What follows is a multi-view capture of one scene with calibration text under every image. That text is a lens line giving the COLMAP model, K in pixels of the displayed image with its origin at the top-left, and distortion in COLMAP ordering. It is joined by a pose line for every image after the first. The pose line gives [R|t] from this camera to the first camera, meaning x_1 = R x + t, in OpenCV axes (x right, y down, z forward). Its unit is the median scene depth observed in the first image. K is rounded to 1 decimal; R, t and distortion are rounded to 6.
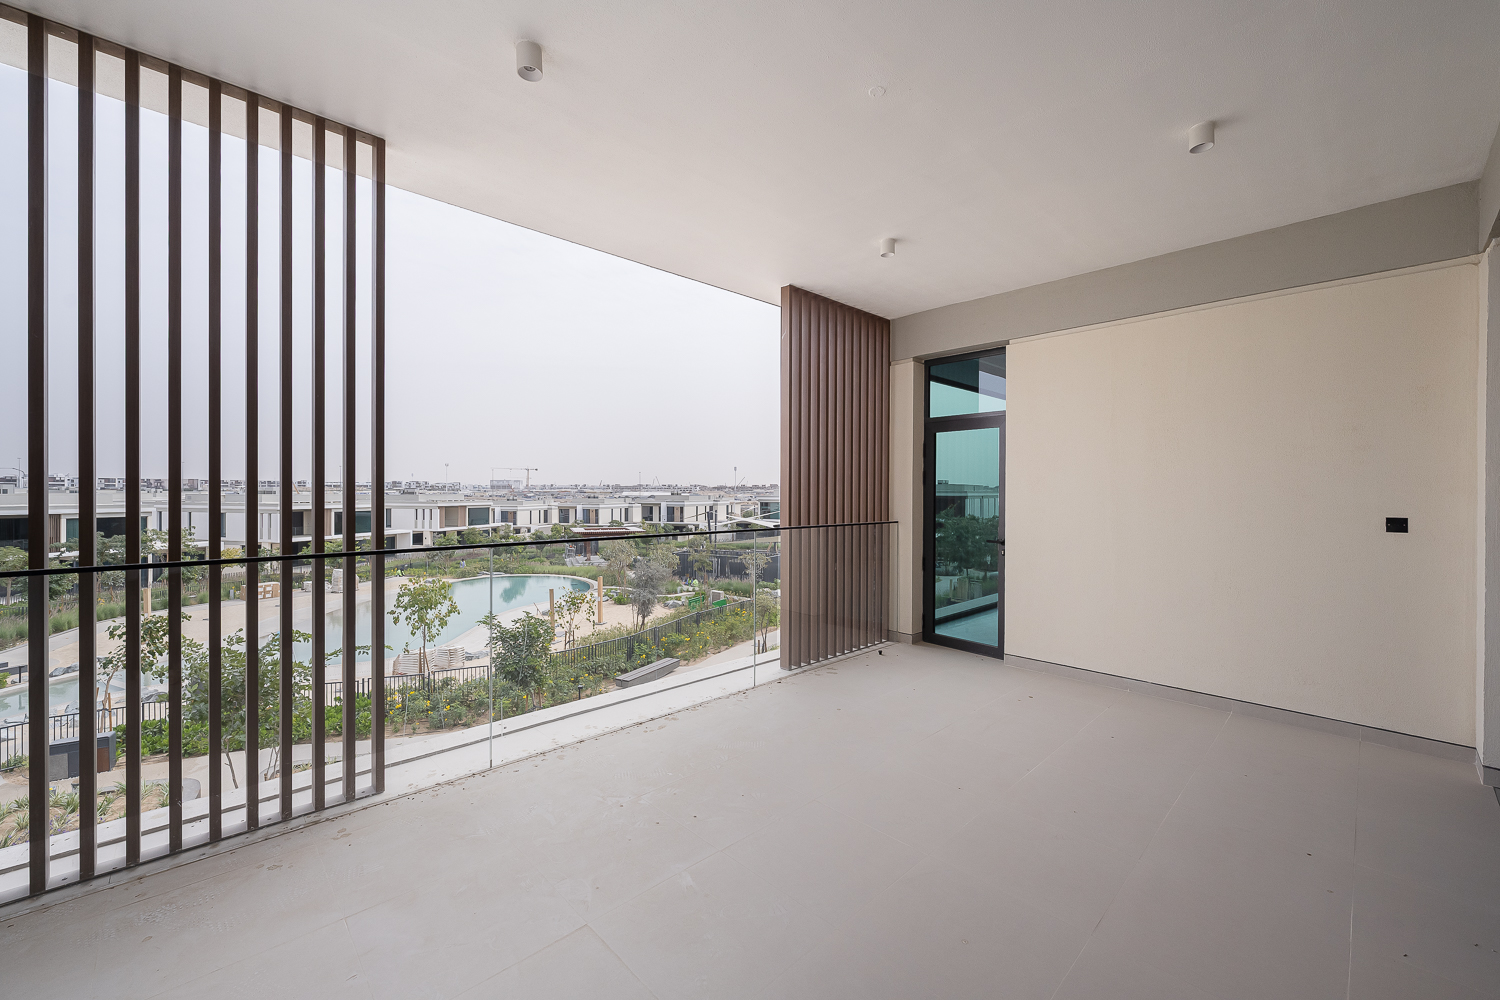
lens RADIAL K [[608.1, 0, 756.5], [0, 608.1, 498.8], [0, 0, 1]] dist [-0.002862, 0.000063]
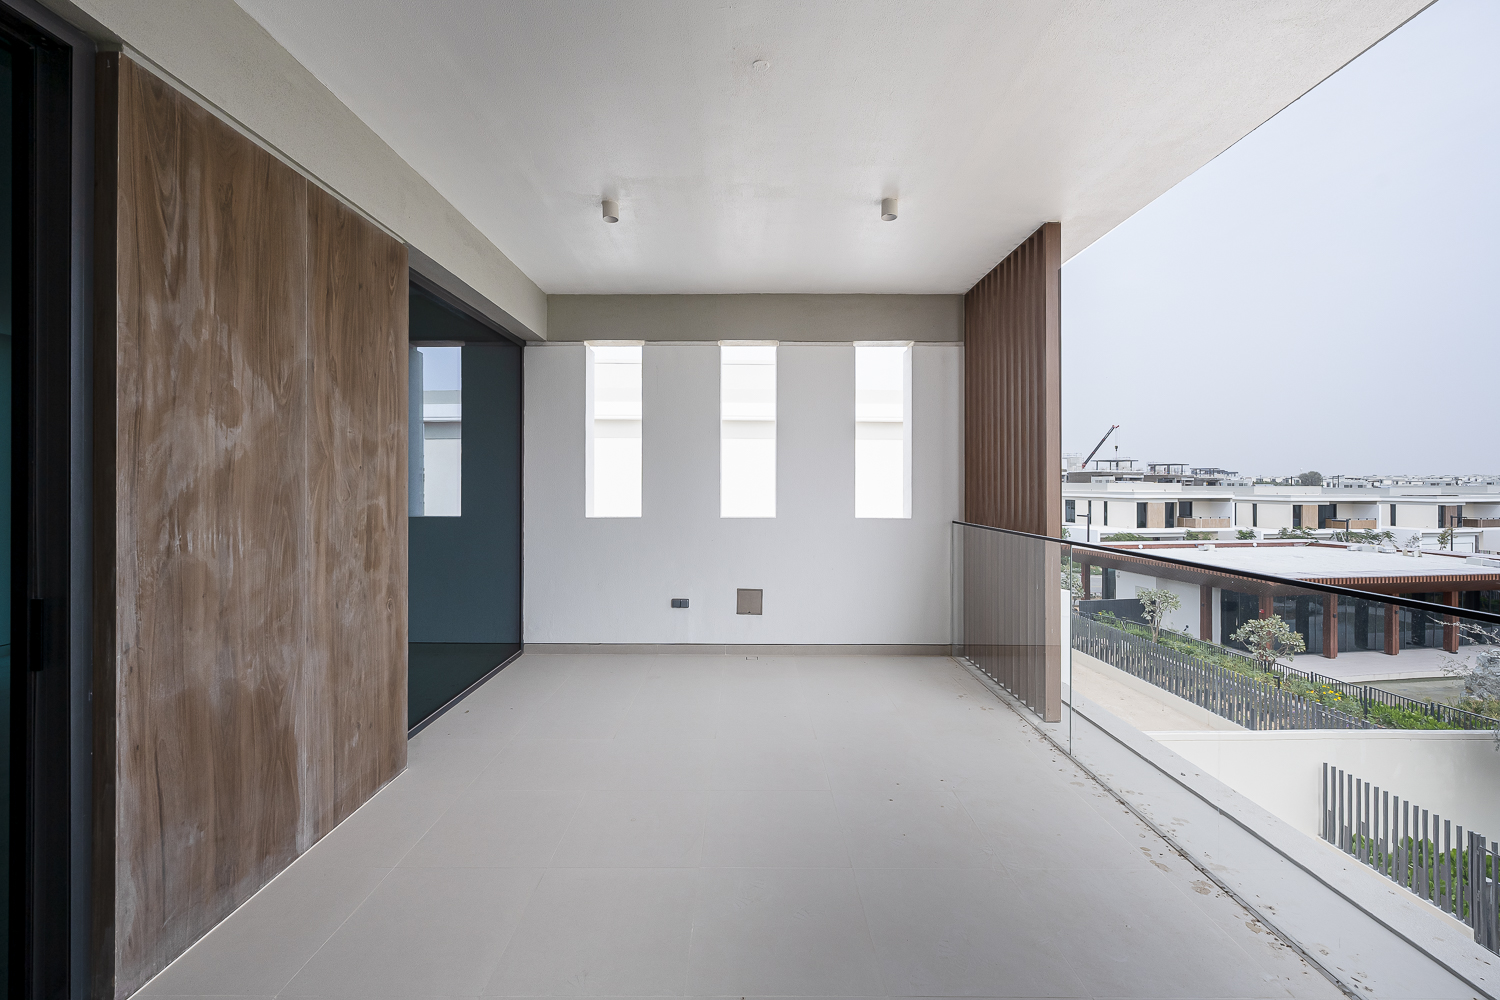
lens RADIAL K [[608.1, 0, 756.5], [0, 608.1, 498.8], [0, 0, 1]] dist [-0.002862, 0.000063]
pose [[-0.687948, 0.011658, -0.725666, 0.572412], [-0.008560, 0.999671, 0.024176, -0.001685], [0.725709, 0.022843, -0.687622, 1.151811]]
